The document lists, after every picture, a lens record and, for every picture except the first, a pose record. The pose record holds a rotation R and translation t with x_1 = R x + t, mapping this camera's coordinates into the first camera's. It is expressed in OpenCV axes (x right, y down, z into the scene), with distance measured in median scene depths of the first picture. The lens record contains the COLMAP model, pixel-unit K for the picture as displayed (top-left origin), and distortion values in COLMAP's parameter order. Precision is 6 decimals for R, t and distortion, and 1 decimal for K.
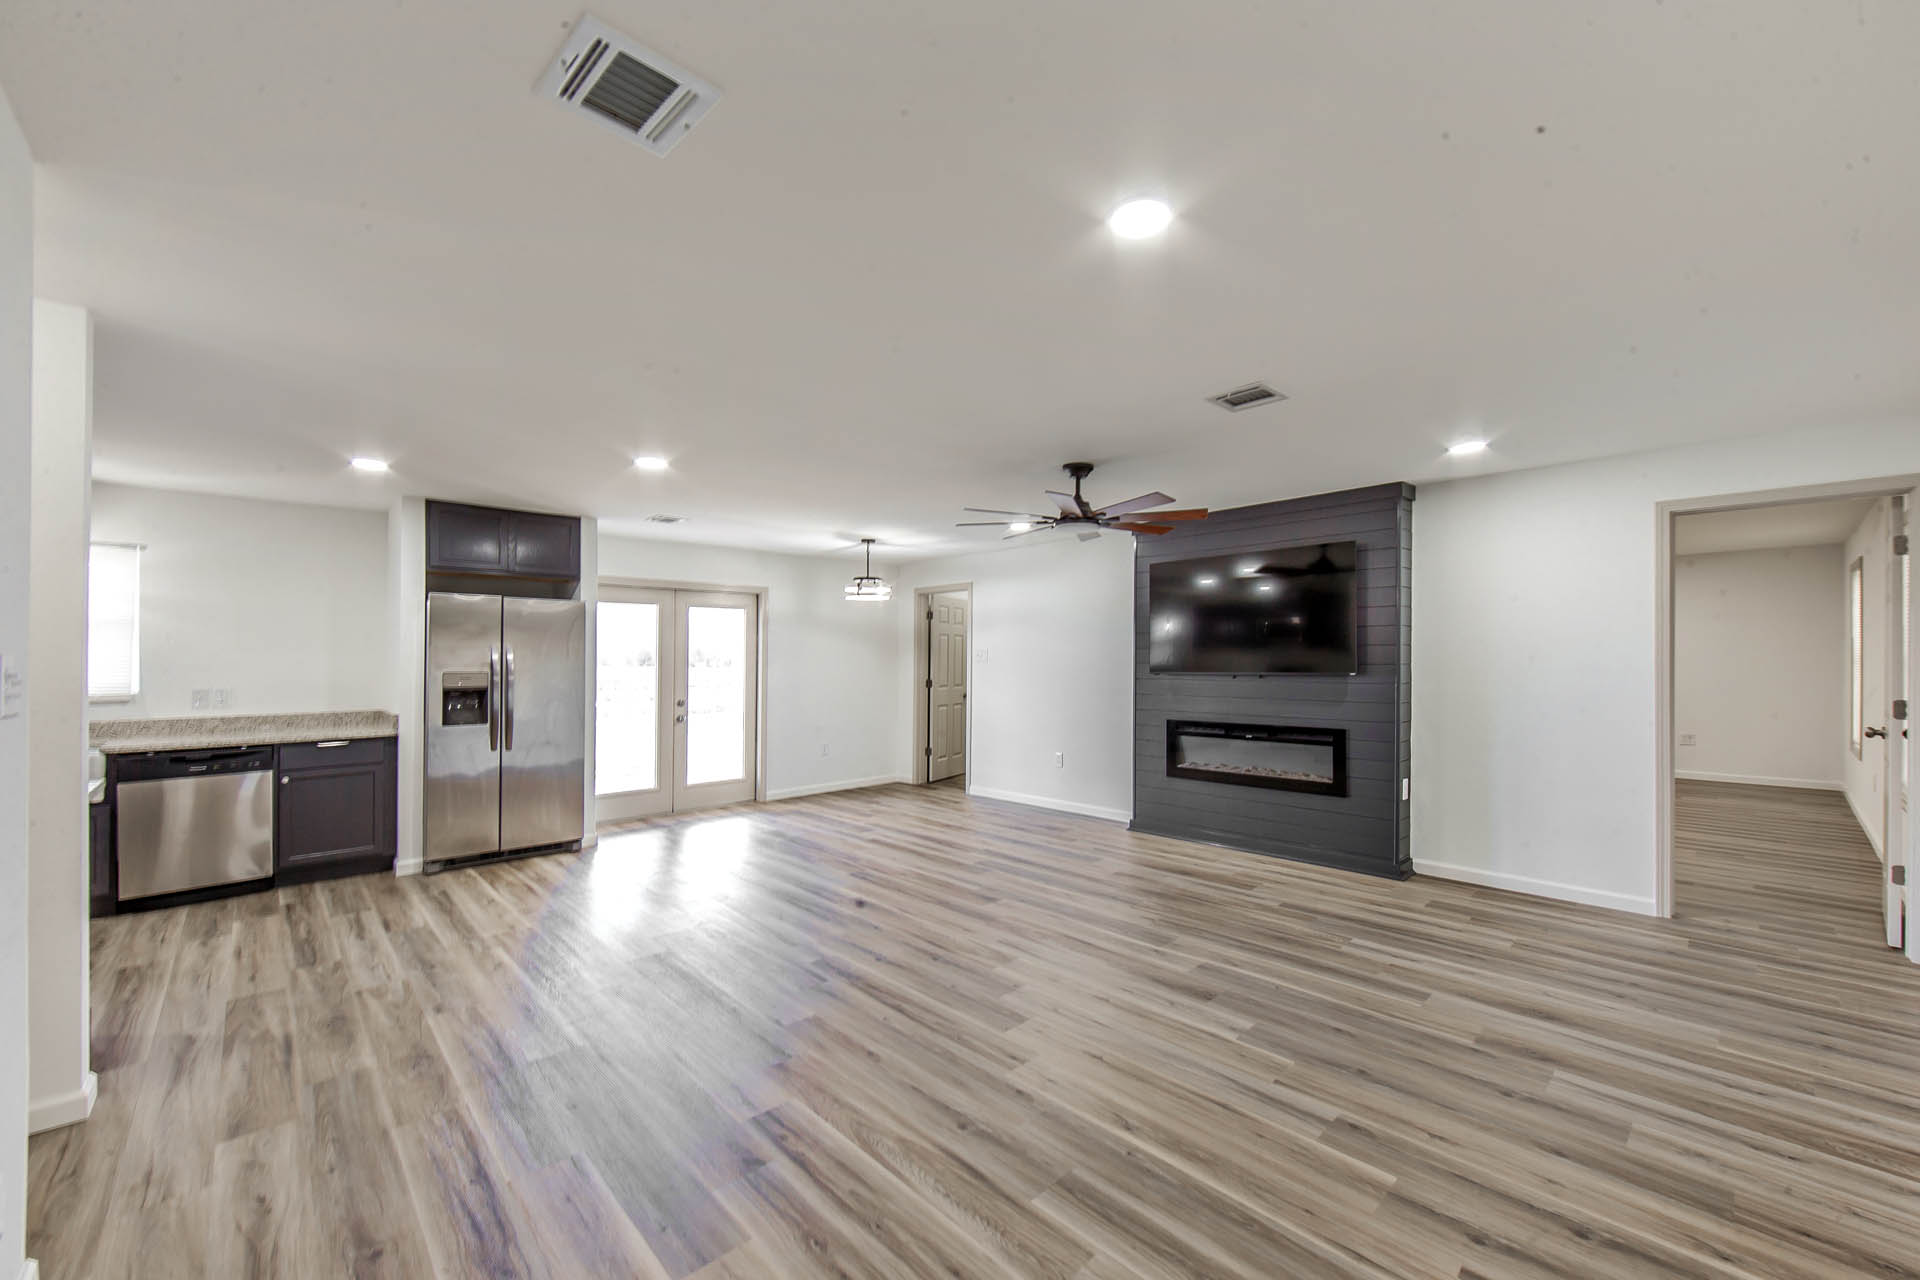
lens RADIAL K [[752.2, 0, 964.4], [0, 752.2, 649.2], [0, 0, 1]] dist [-0.000845, 0.000040]
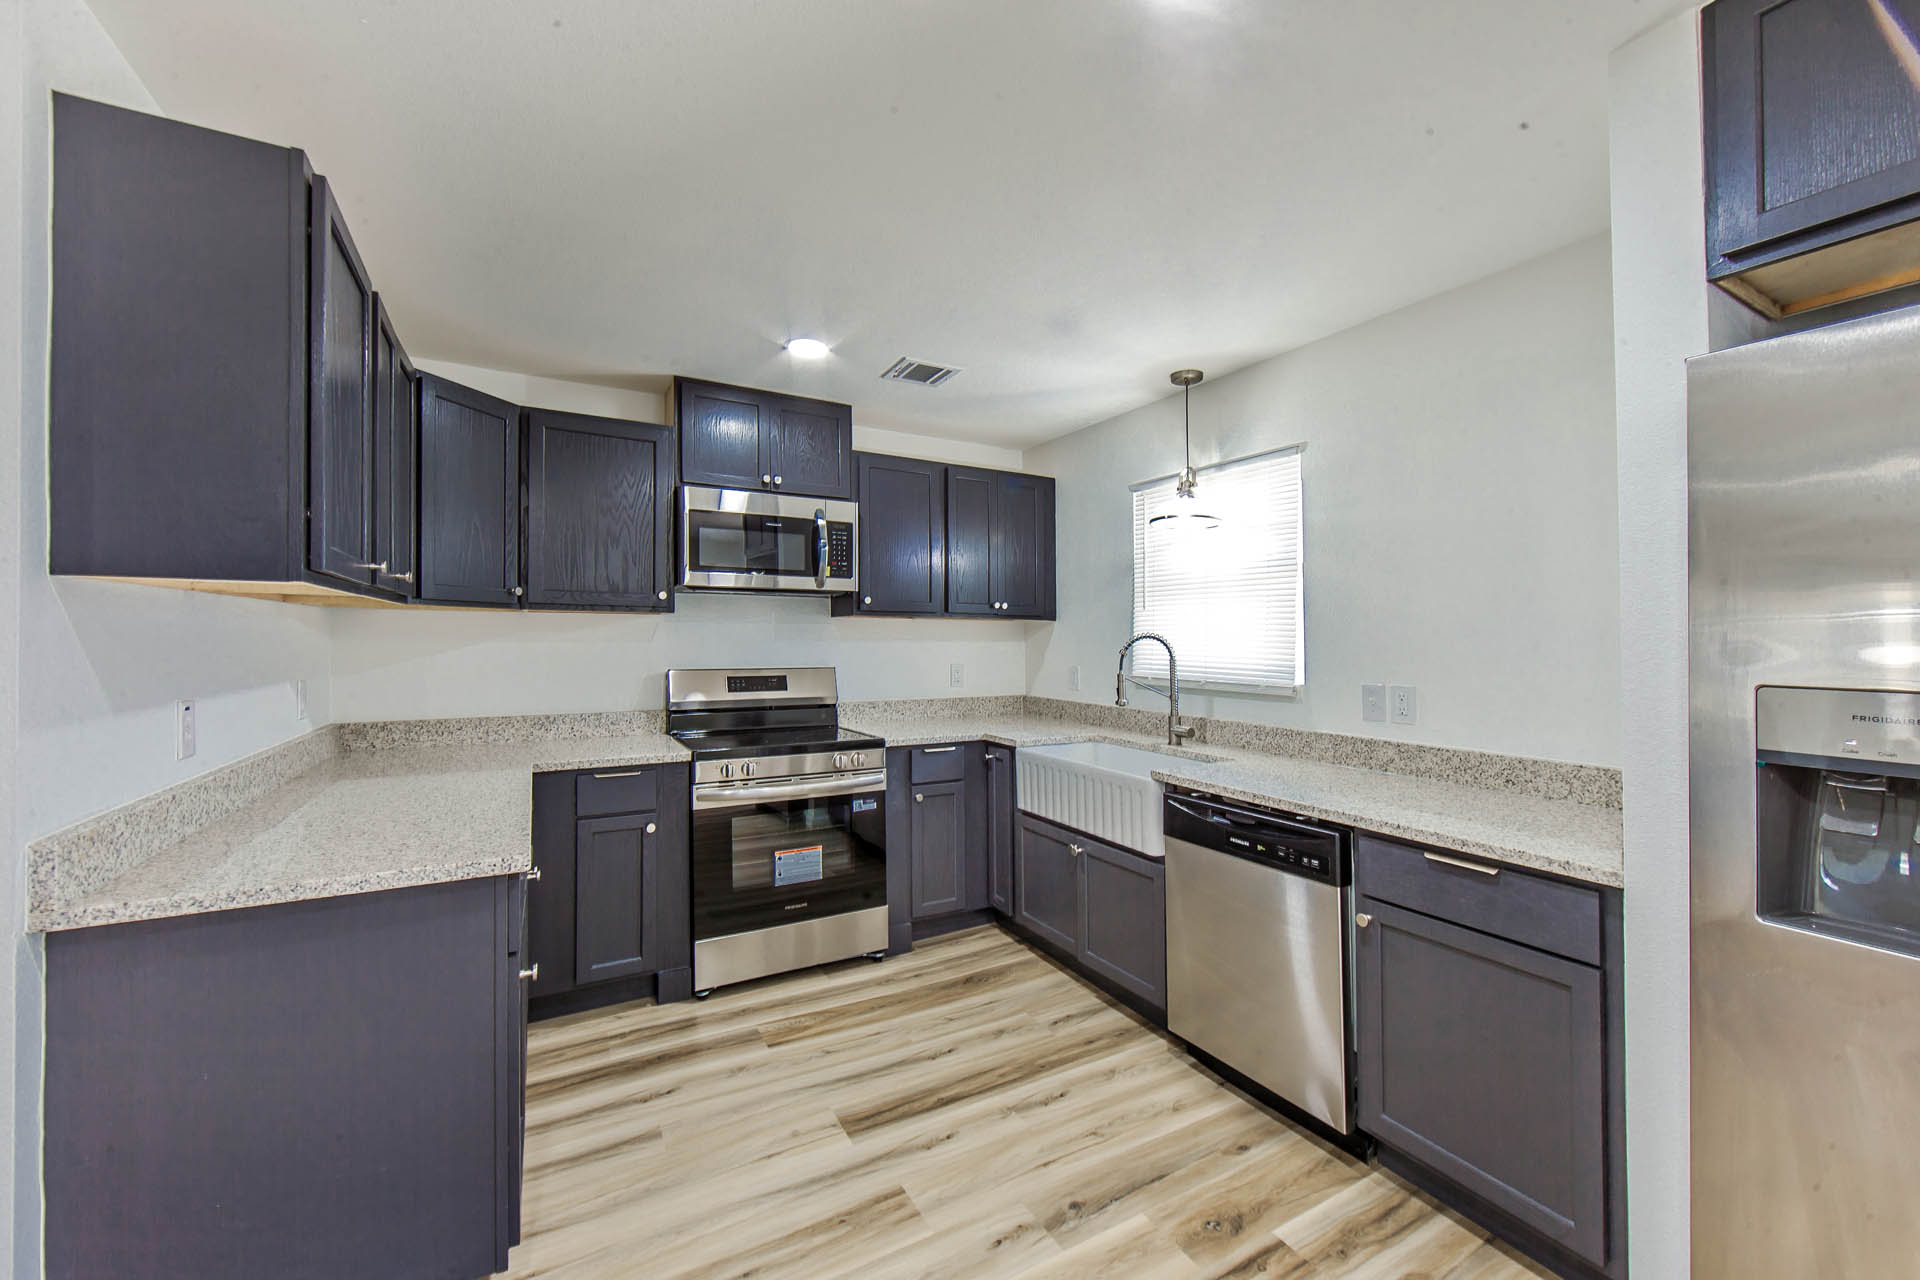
lens RADIAL K [[752.2, 0, 963.8], [0, 752.2, 623.1], [0, 0, 1]] dist [-0.000845, 0.000040]
pose [[-0.223704, -0.009509, -0.974611, -0.438074], [0.015000, 0.999800, -0.013198, 0.011498], [0.974542, -0.017572, -0.223517, 0.869741]]
